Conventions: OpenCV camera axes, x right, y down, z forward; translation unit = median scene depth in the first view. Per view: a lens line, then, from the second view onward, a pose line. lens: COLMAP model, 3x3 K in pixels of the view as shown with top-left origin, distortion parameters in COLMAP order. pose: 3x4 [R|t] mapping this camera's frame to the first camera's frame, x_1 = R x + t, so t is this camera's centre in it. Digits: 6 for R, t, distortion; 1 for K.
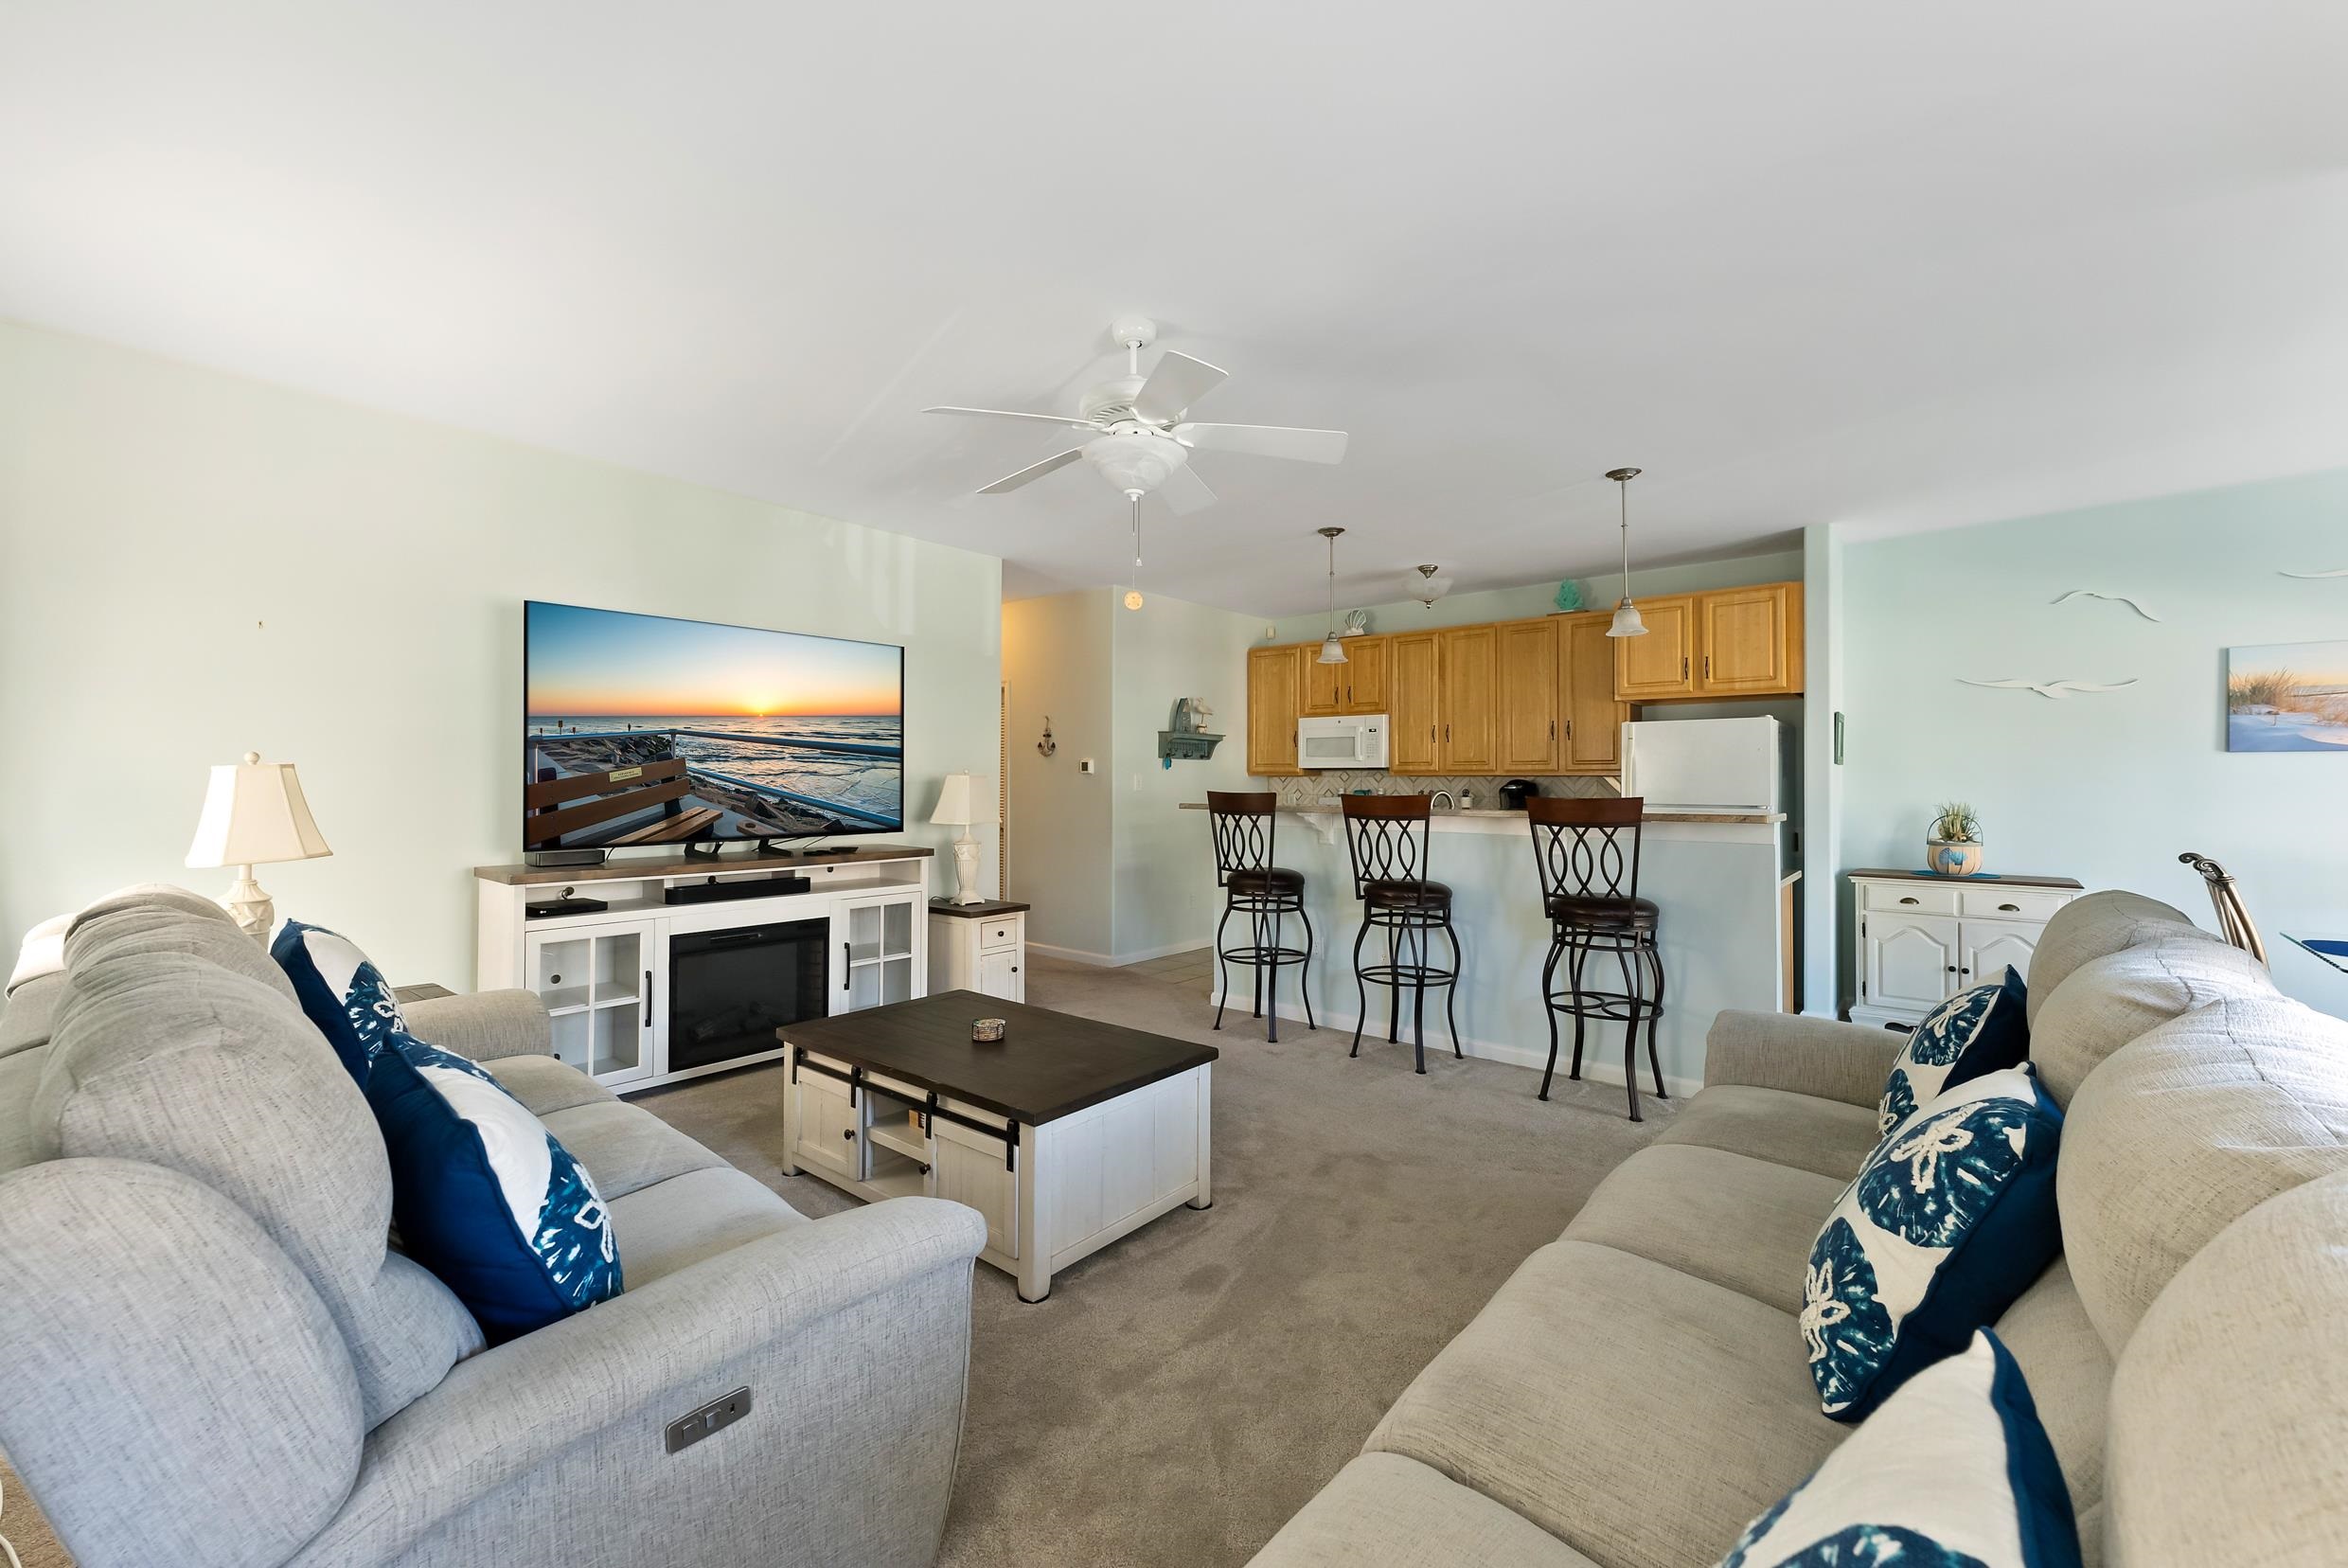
lens RADIAL K [[958.2, 0, 1163.7], [0, 958.2, 776.9], [0, 0, 1]] dist [0.001073, 0.000013]
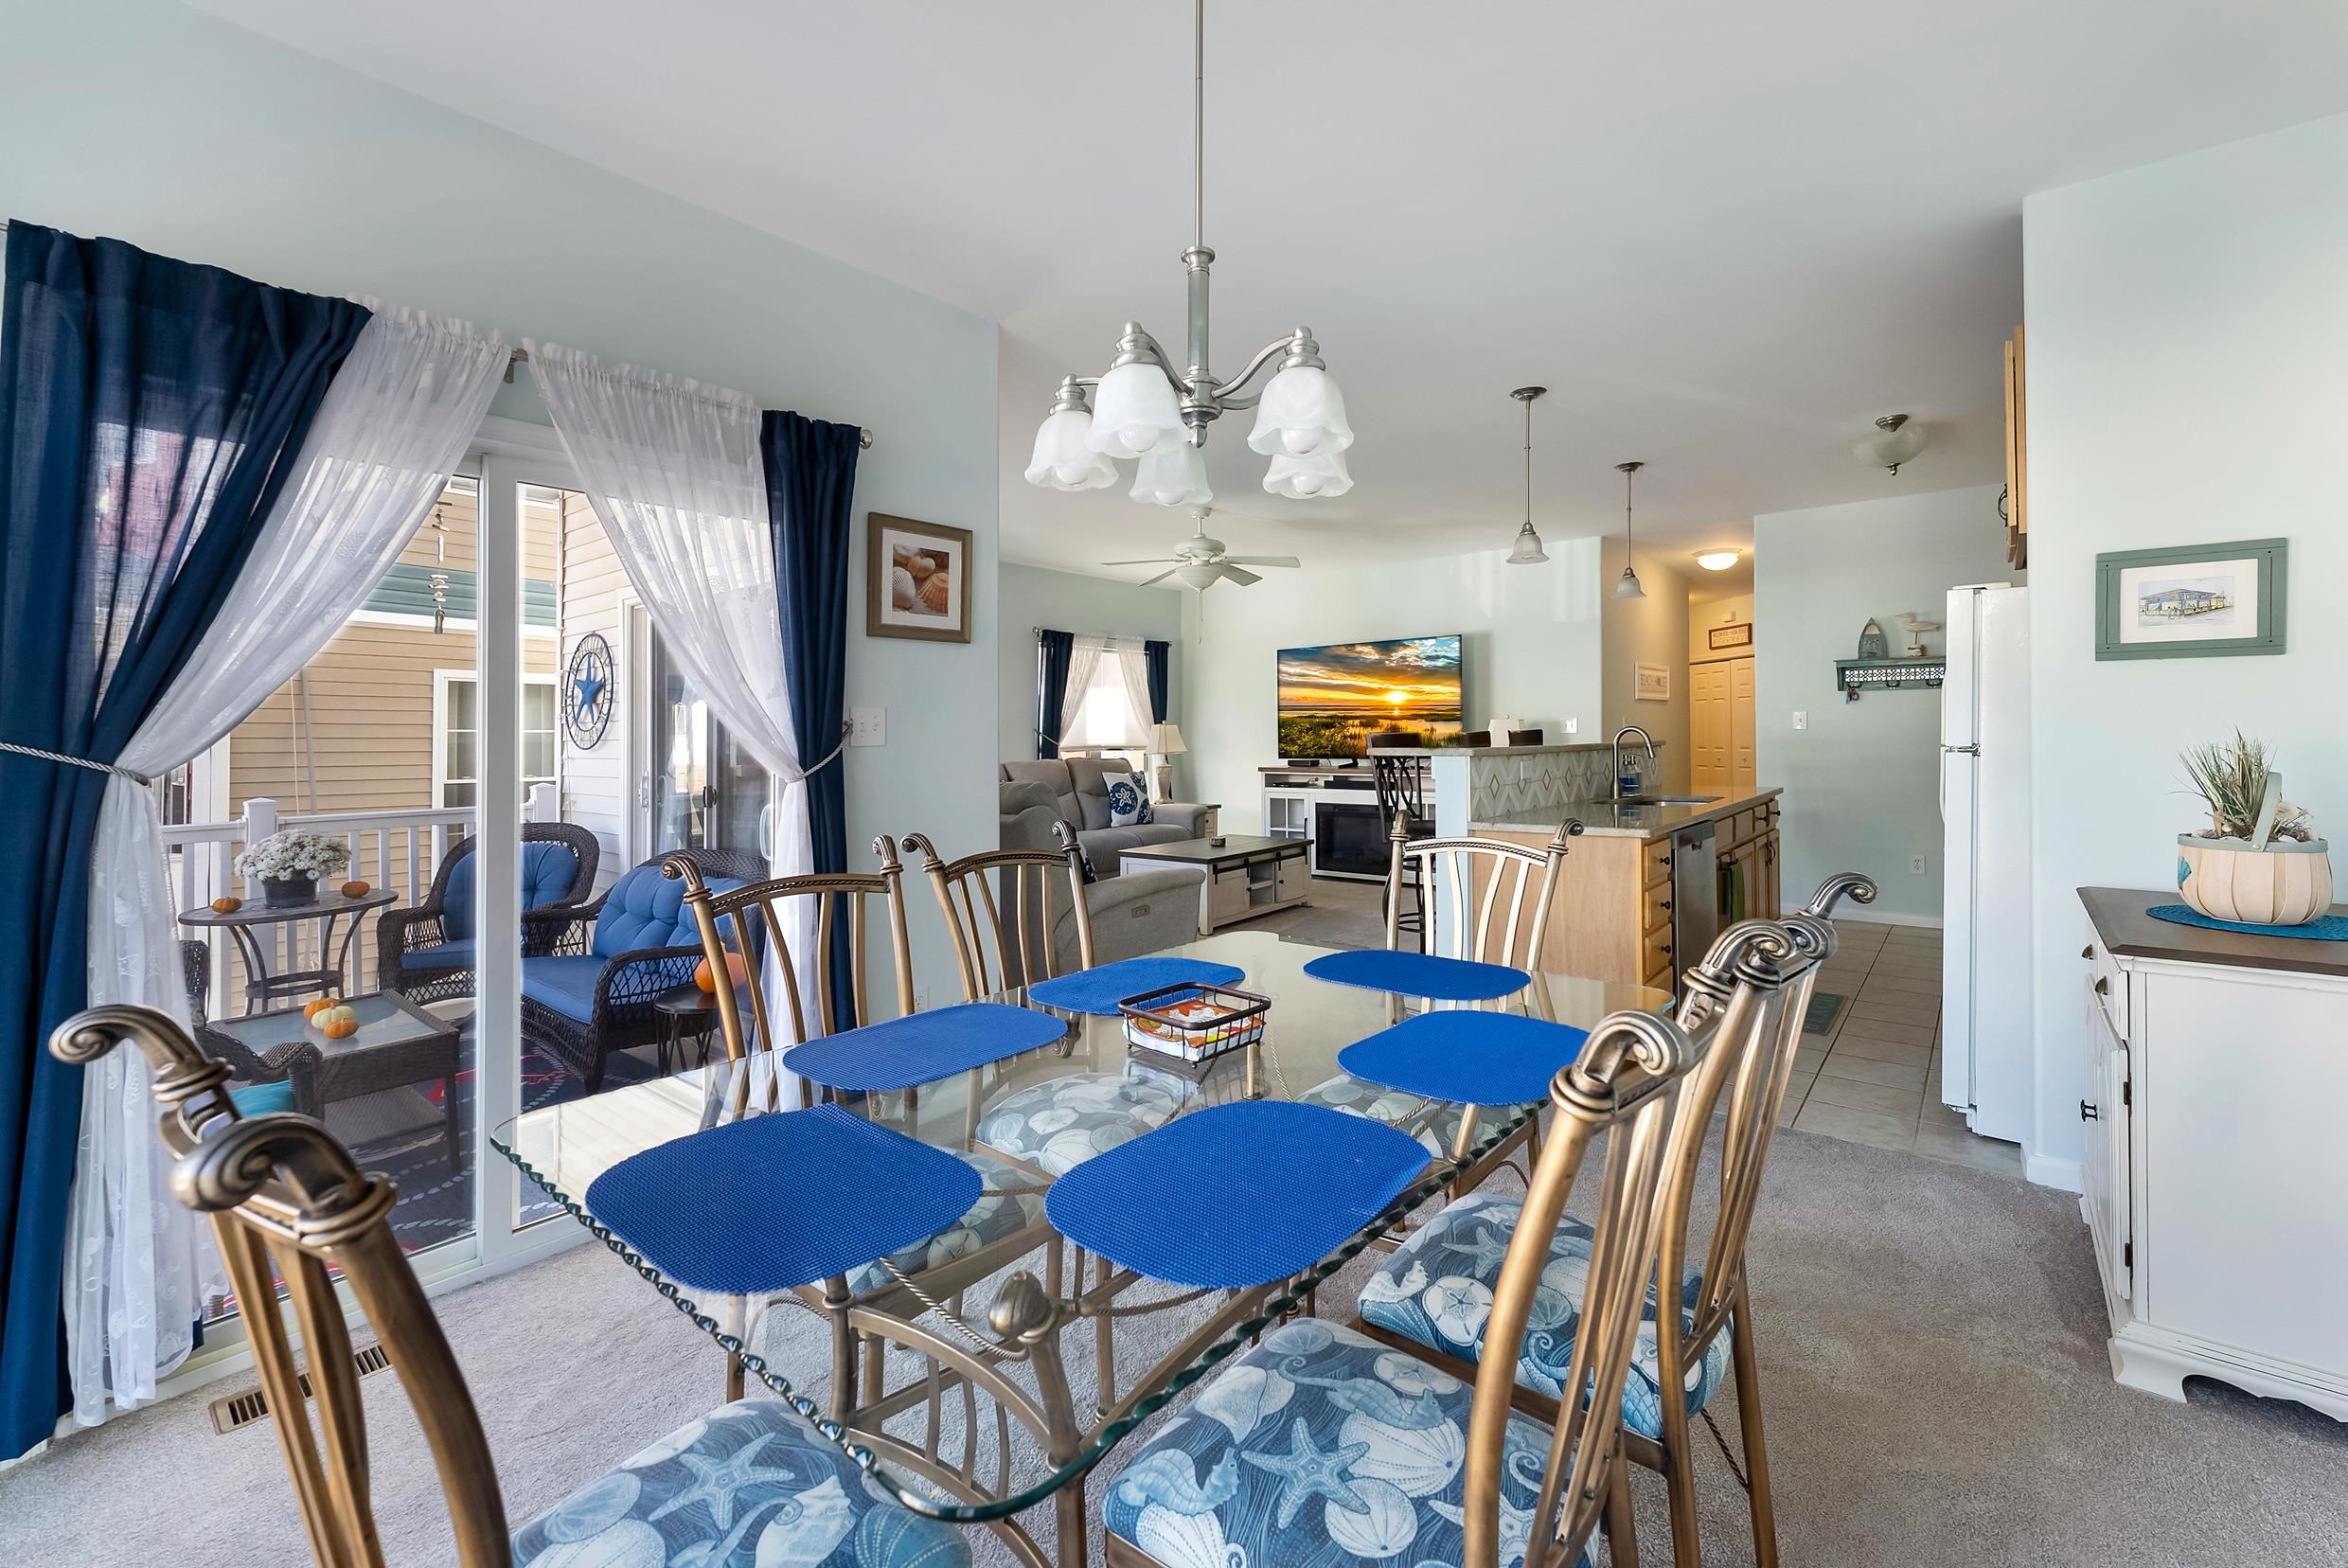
lens RADIAL K [[958.2, 0, 1156.4], [0, 958.2, 723.7], [0, 0, 1]] dist [0.001073, 0.000013]
pose [[-0.008533, -0.015290, -0.999847, 1.187649], [0.015834, 0.999756, -0.015424, 0.017962], [0.999838, -0.015963, -0.008289, 0.525222]]
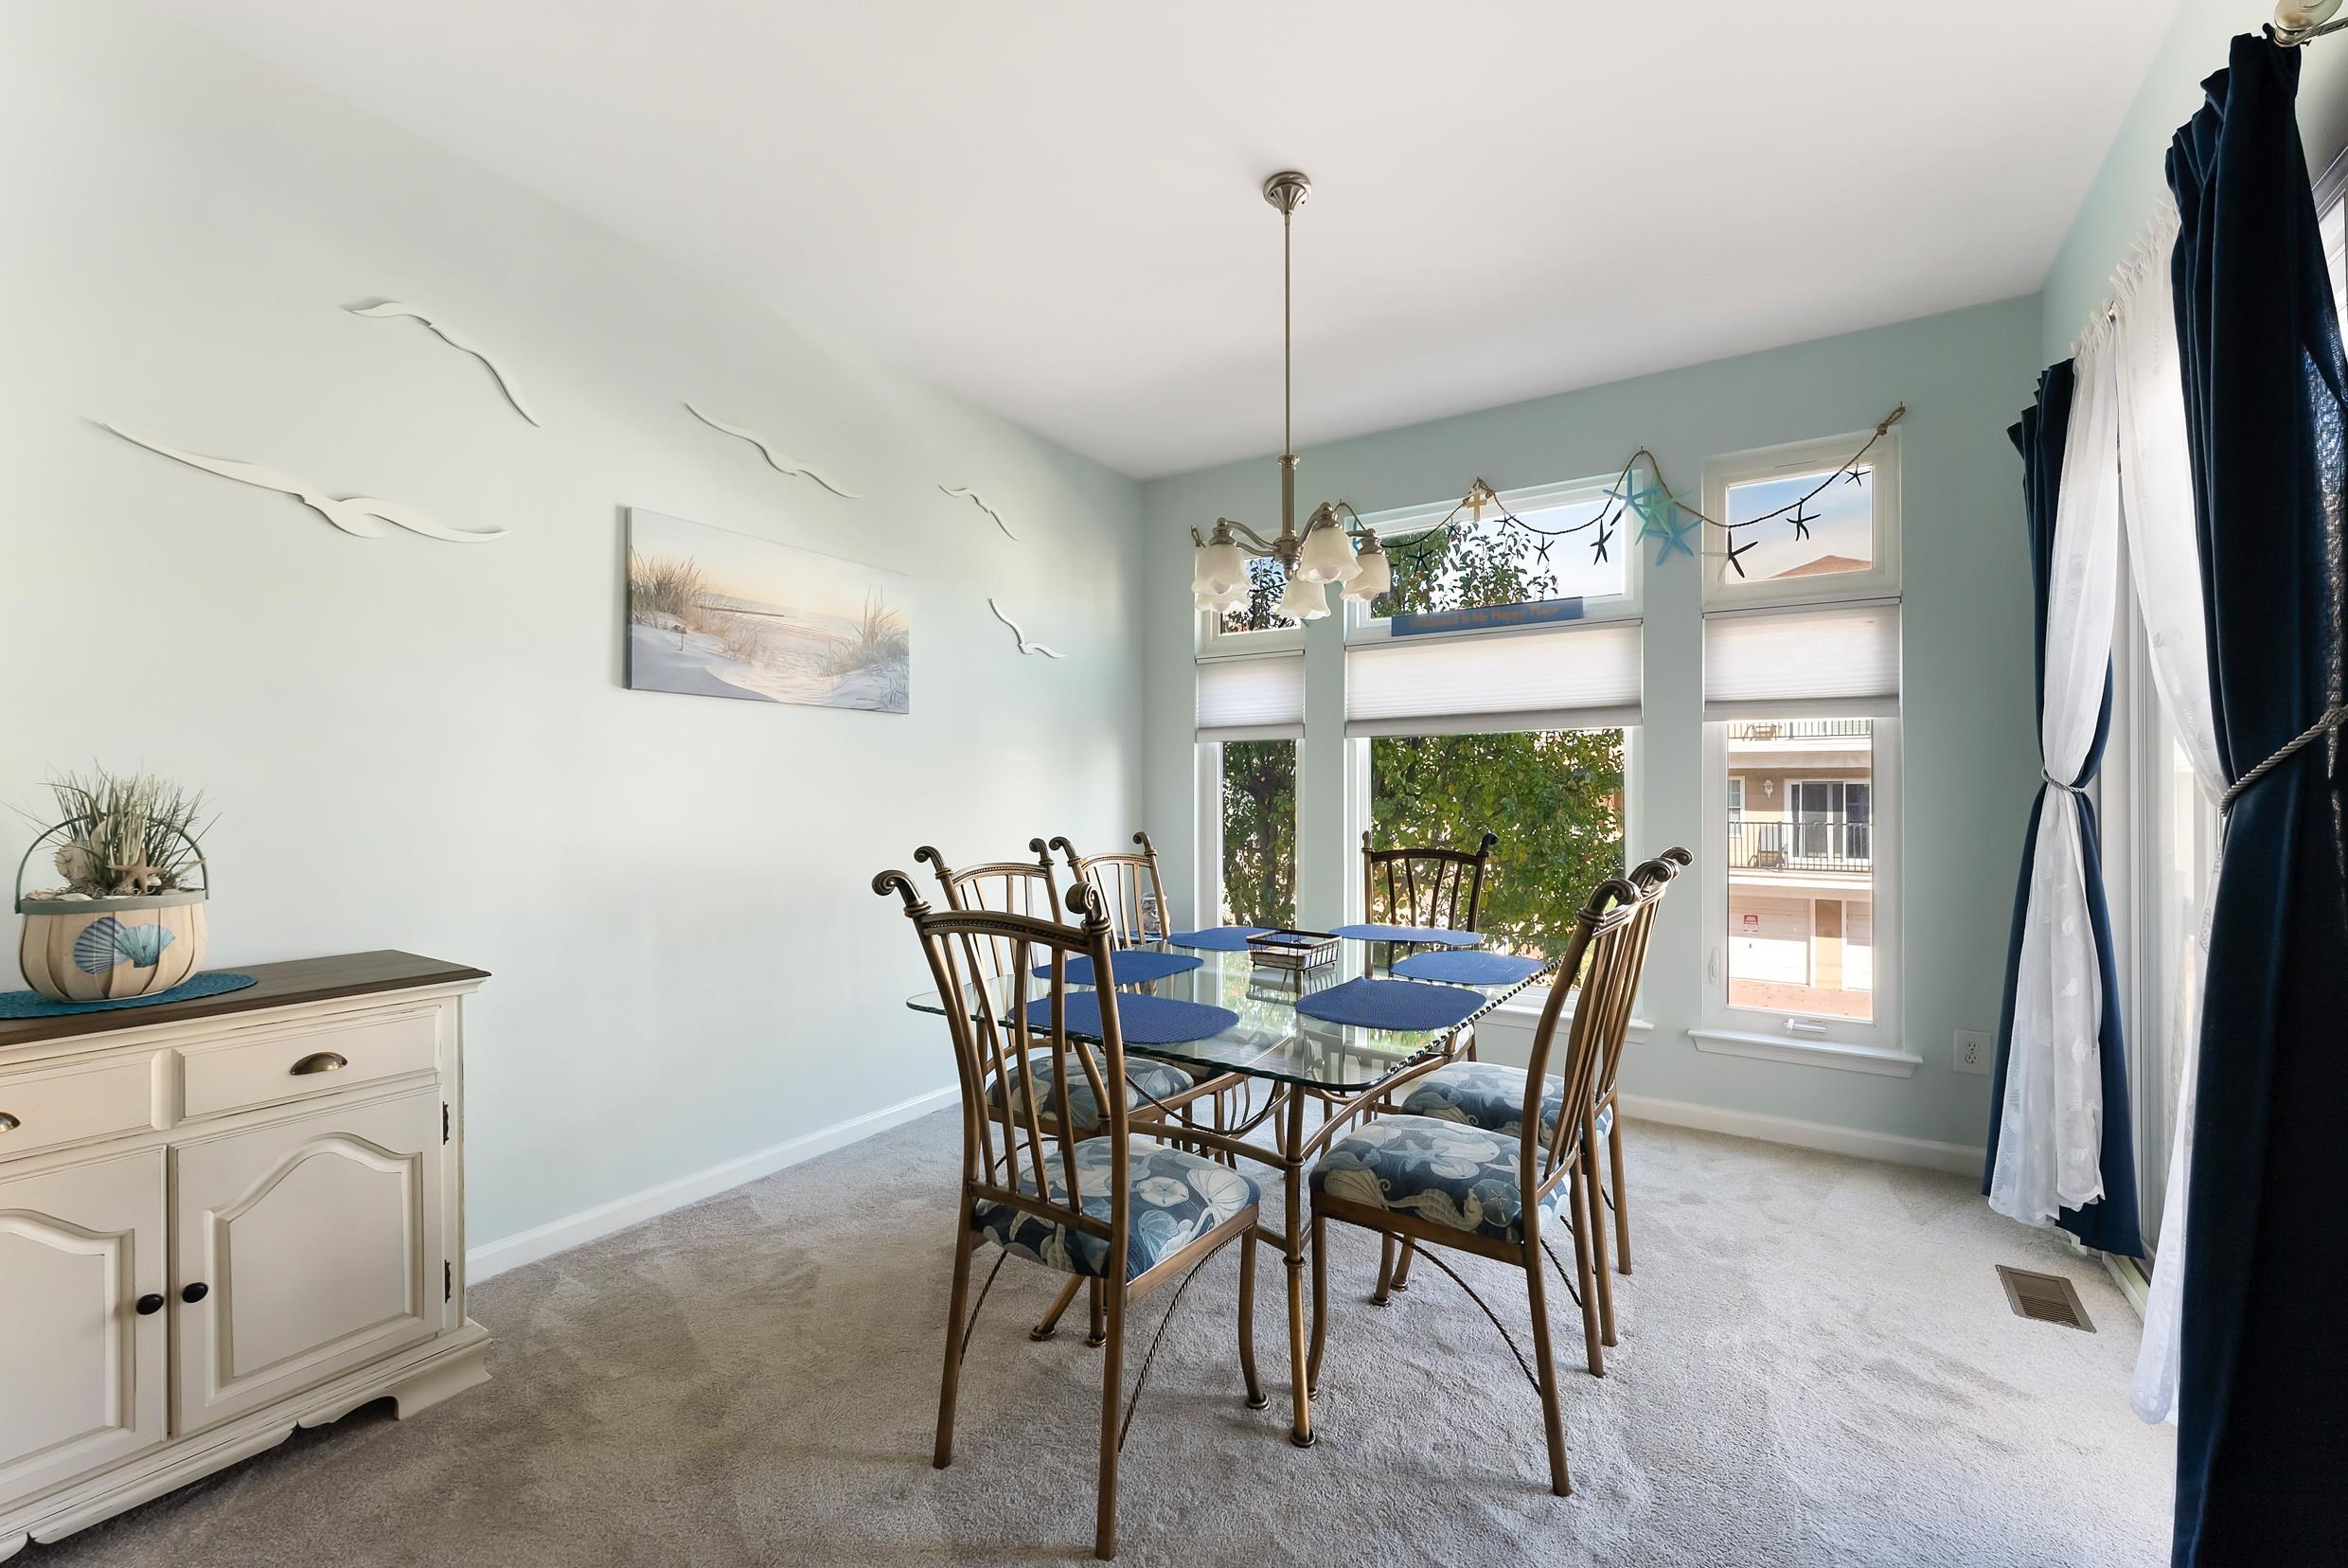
lens RADIAL K [[958.2, 0, 1148.0], [0, 958.2, 793.9], [0, 0, 1]] dist [0.001073, 0.000013]
pose [[-0.112796, -0.005339, 0.993604, 0.443630], [-0.004192, 0.999979, 0.004897, 0.029121], [-0.993609, -0.003613, -0.112816, 0.665238]]
